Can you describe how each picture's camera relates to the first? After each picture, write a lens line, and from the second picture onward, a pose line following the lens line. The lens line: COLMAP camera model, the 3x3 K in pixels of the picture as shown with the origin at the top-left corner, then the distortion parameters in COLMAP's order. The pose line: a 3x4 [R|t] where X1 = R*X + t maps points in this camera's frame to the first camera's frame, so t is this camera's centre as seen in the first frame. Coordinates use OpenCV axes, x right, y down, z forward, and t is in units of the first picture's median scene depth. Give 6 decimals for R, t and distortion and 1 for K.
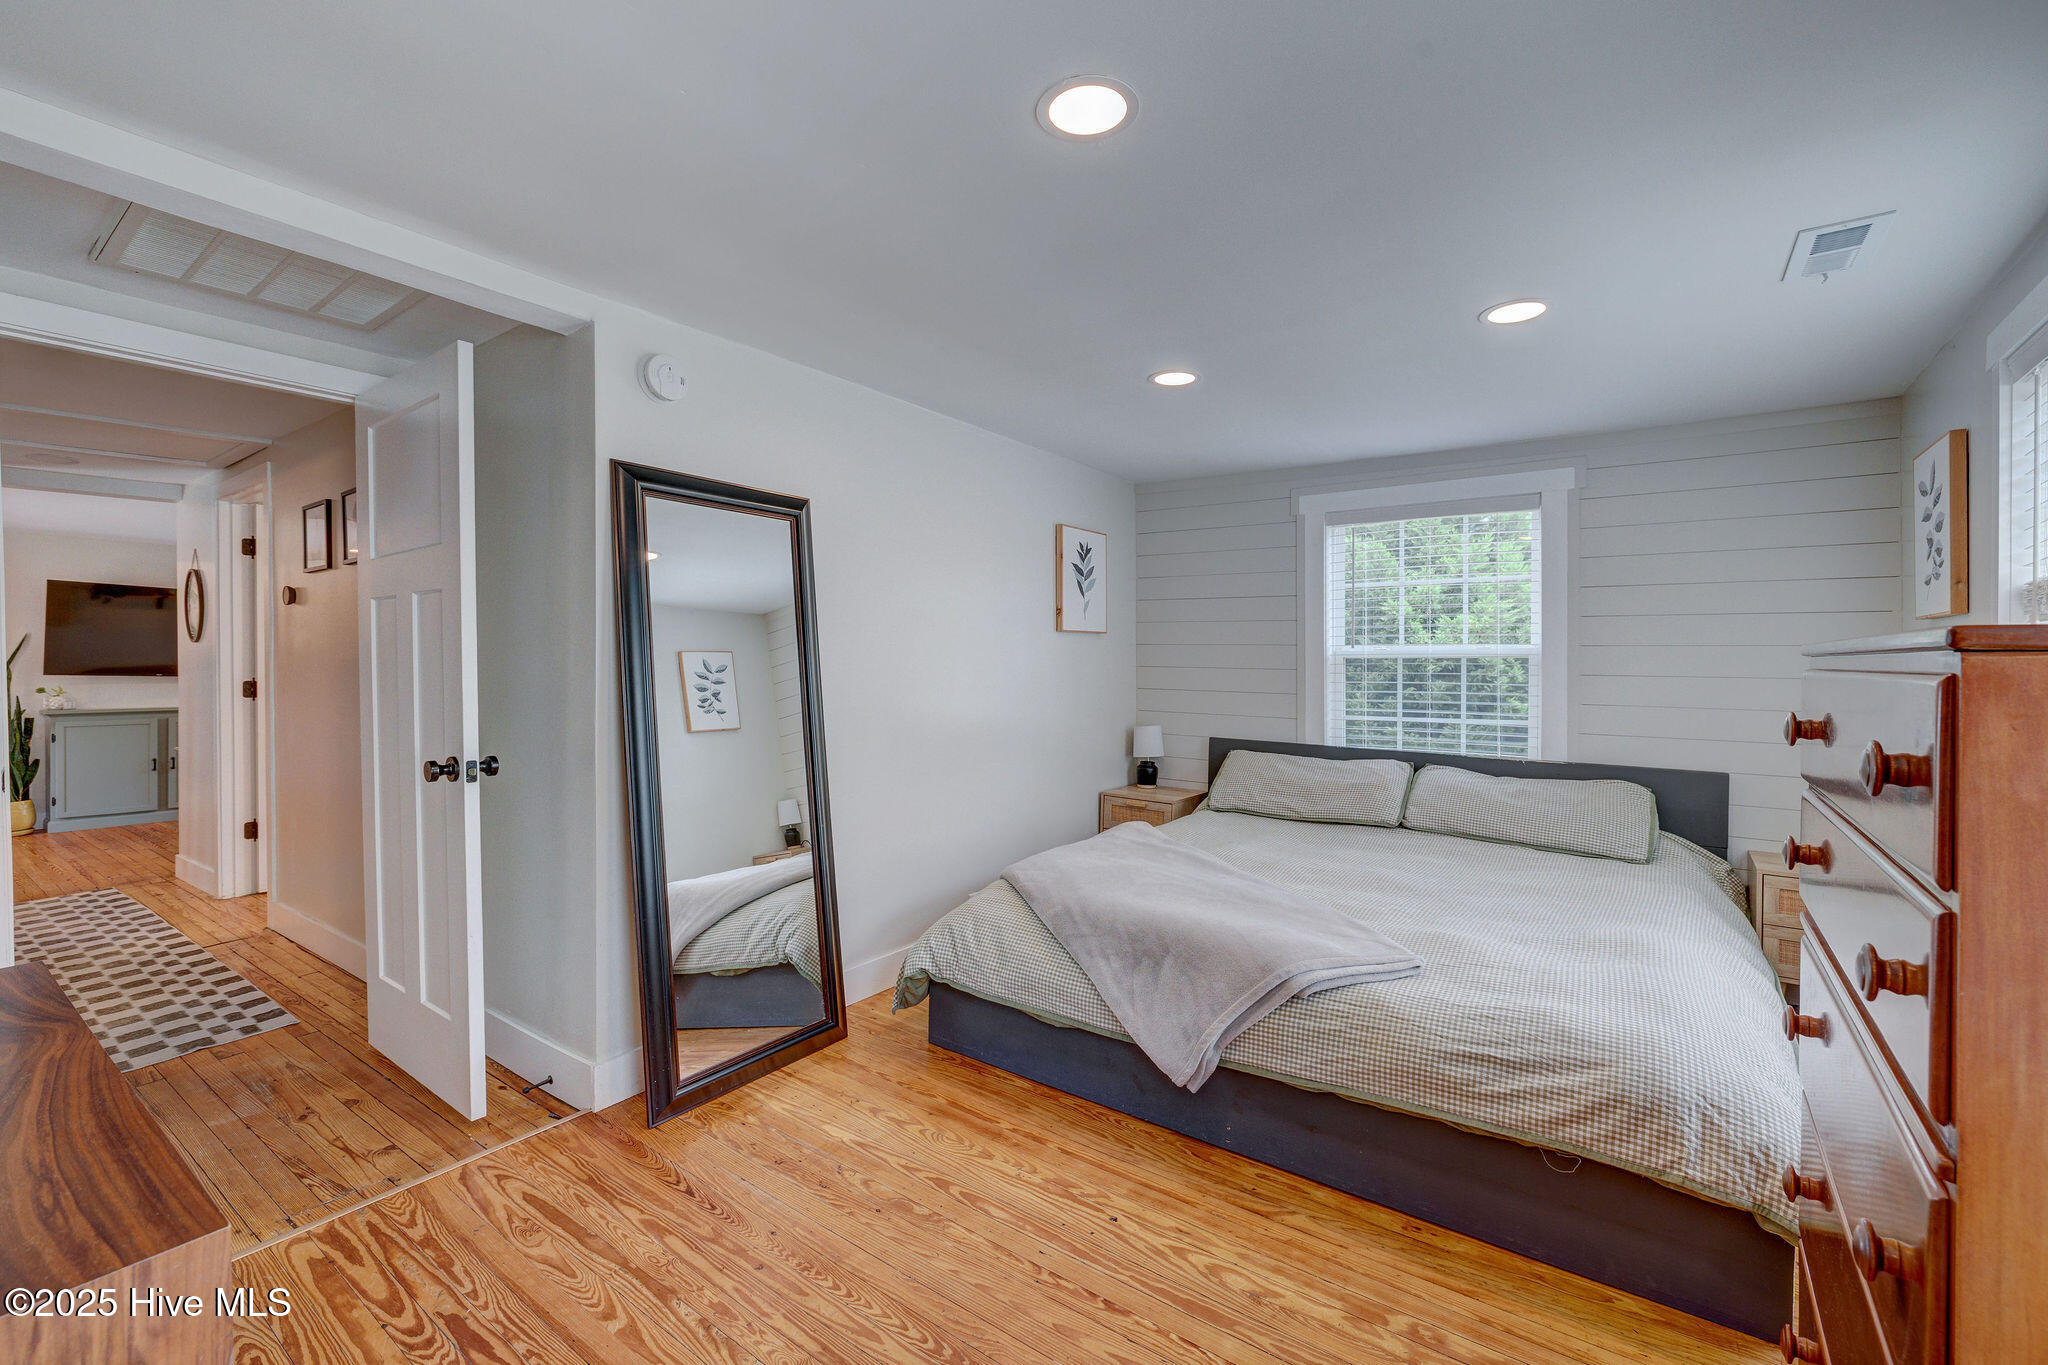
lens RADIAL K [[894.6, 0, 1022.6], [0, 894.6, 670.2], [0, 0, 1]] dist [0.003608, 0.000444]
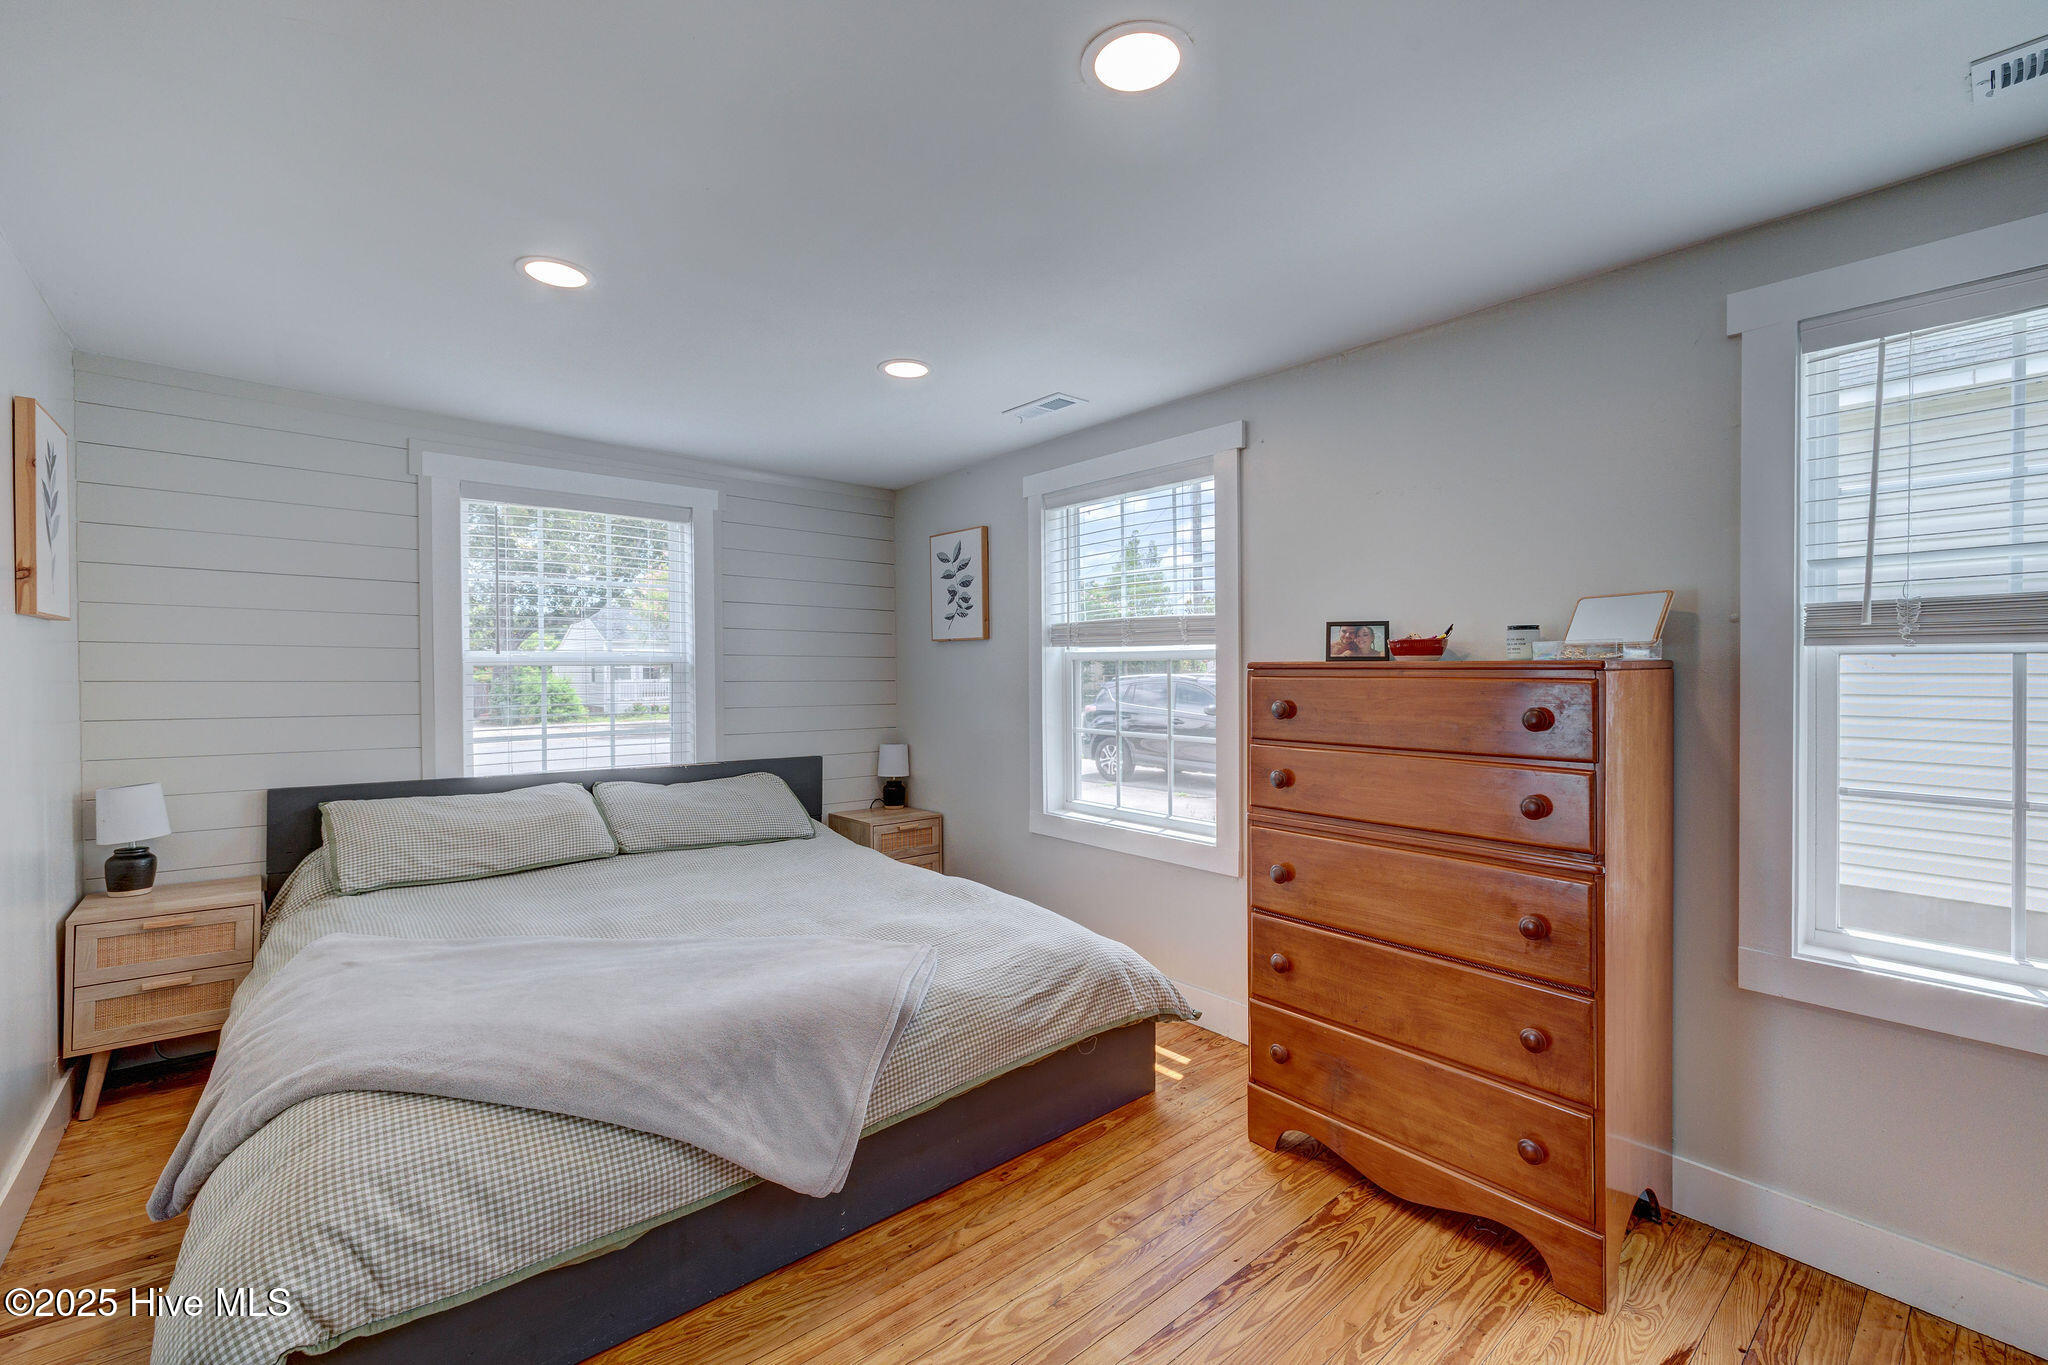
lens RADIAL K [[894.6, 0, 1017.6], [0, 894.6, 668.6], [0, 0, 1]] dist [0.003608, 0.000444]
pose [[0.221919, -0.006819, 0.975041, -0.538536], [0.010263, 0.999936, 0.004657, -0.017146], [-0.975011, 0.008973, 0.221975, 0.596944]]
